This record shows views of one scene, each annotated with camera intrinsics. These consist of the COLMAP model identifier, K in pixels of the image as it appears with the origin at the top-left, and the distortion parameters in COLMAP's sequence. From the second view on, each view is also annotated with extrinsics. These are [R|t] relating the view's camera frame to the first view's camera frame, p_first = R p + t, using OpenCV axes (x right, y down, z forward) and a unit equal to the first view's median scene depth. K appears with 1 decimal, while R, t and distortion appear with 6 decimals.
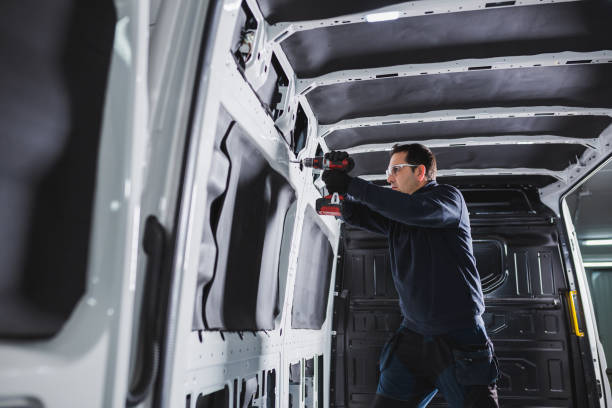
lens RADIAL K [[575.7, 0, 306.0], [0, 575.7, 204.0], [0, 0, 1]] dist [0.000430, 0.003074]
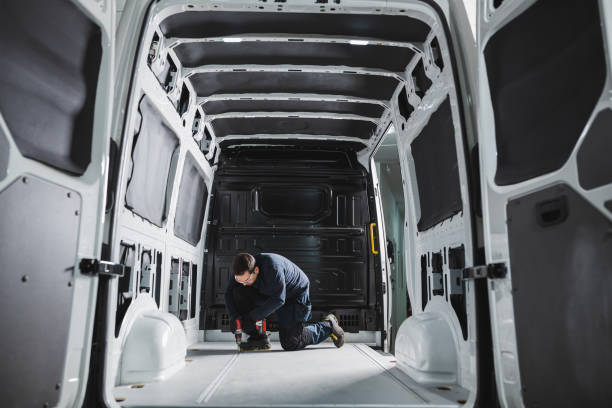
lens RADIAL K [[575.7, 0, 306.0], [0, 575.7, 204.0], [0, 0, 1]] dist [0.000430, 0.003074]
pose [[0.980657, 0.037070, 0.192192, 0.021986], [-0.047681, 0.997566, 0.050877, 0.050159], [-0.189838, -0.059057, 0.980038, -0.528093]]
